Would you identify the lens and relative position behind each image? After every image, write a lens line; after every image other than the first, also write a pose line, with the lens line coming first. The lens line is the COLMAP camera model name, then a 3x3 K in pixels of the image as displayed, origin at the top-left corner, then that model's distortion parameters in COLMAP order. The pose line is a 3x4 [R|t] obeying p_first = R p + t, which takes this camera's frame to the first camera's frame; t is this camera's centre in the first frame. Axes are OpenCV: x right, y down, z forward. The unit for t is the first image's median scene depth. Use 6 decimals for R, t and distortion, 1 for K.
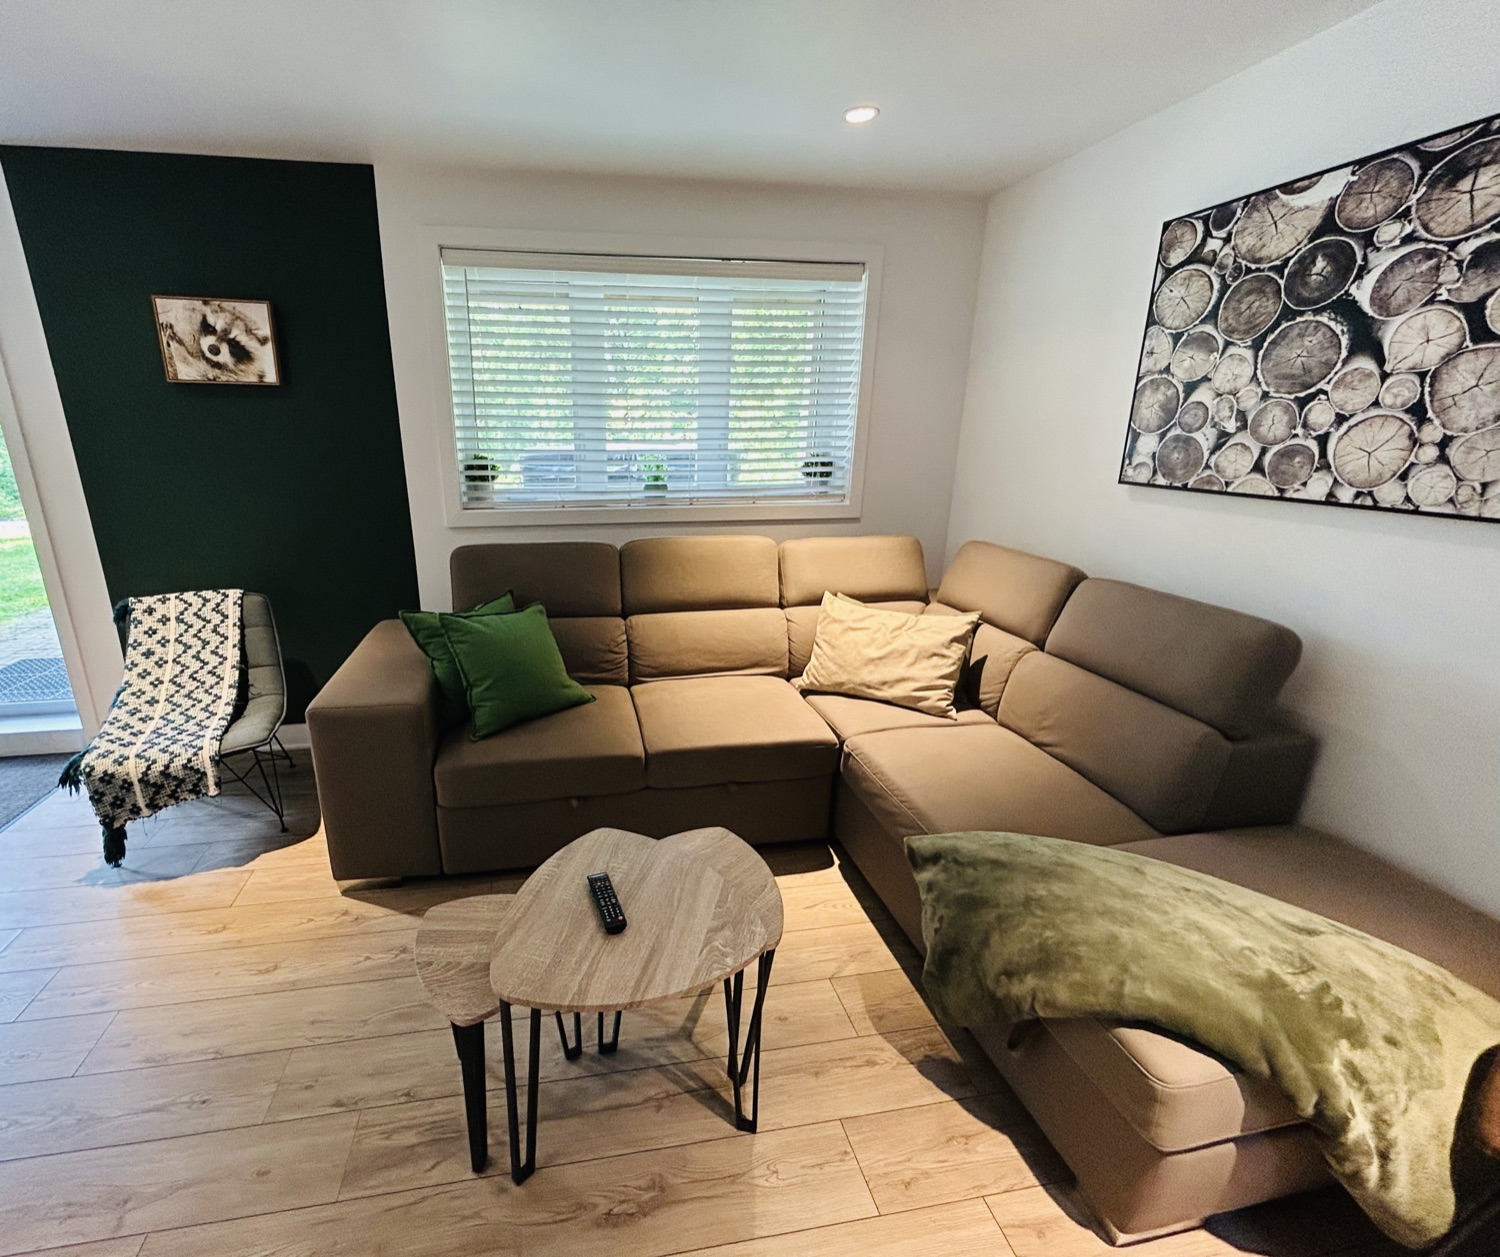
lens RADIAL K [[696.9, 0, 747.9], [0, 696.9, 641.7], [0, 0, 1]] dist [-0.008602, 0.000194]
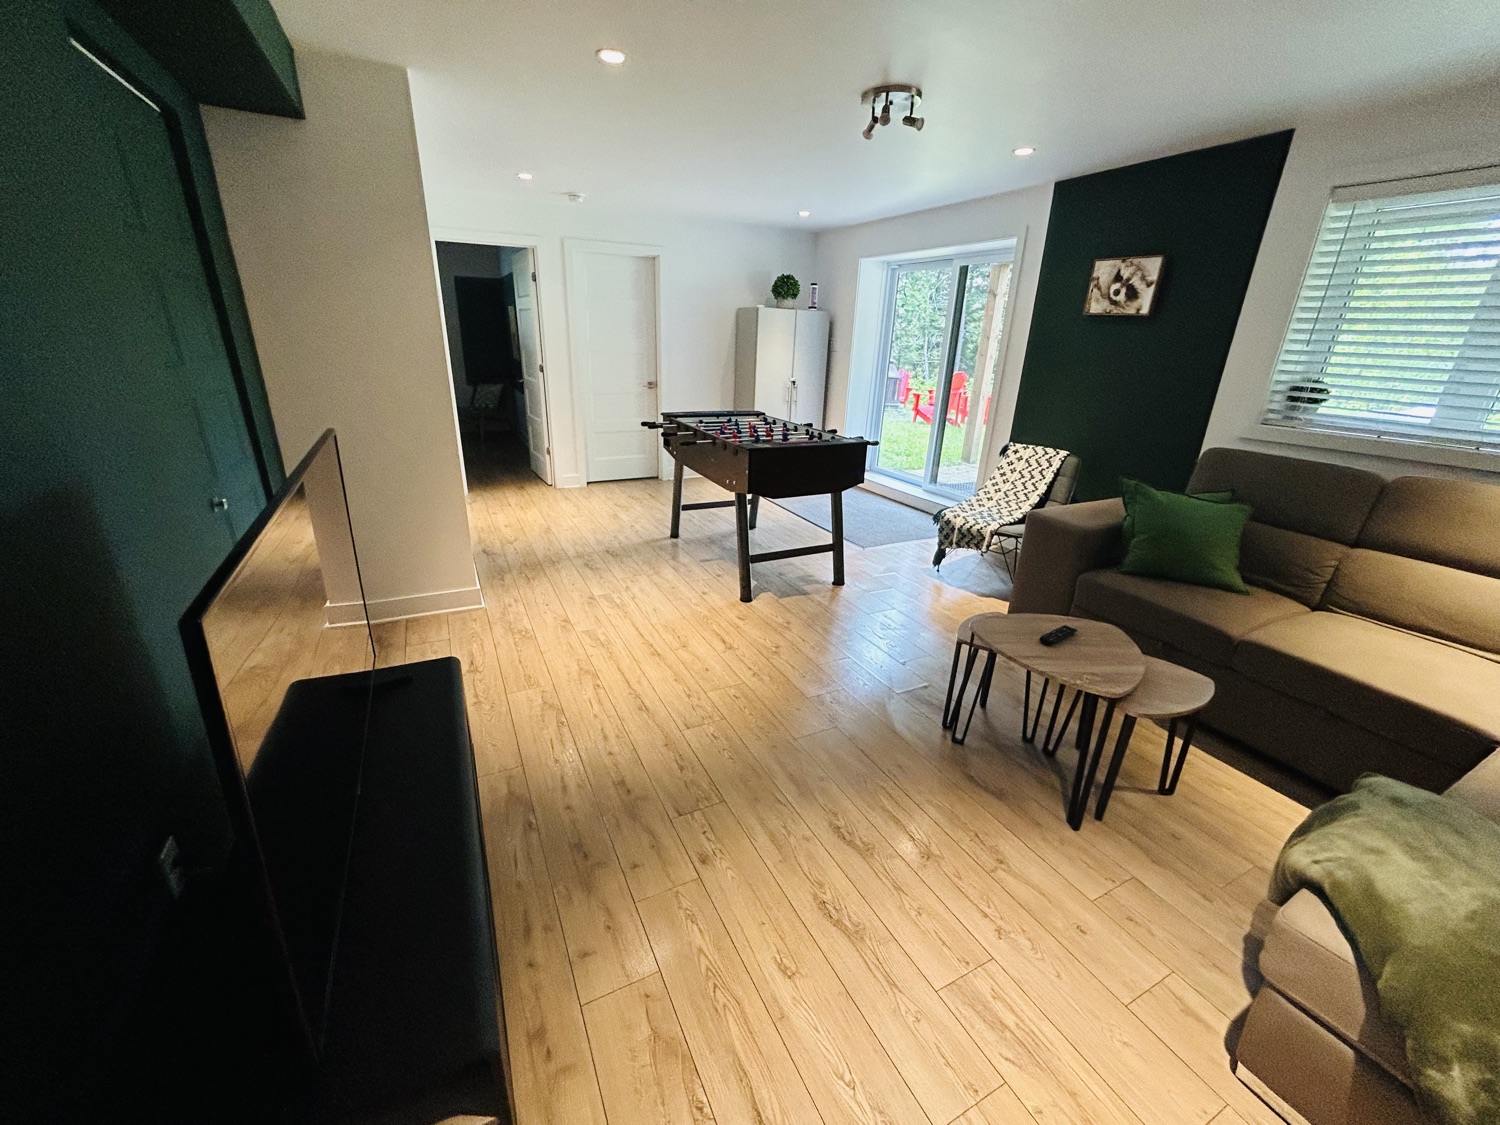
lens RADIAL K [[605.1, 0, 745.1], [0, 605.1, 558.2], [0, 0, 1]] dist [0.000698, -0.000047]
pose [[0.300032, 0.340423, -0.891119, 0.363710], [-0.313683, 0.917414, 0.244854, 0.041582], [0.900879, 0.206065, 0.382038, -0.115975]]
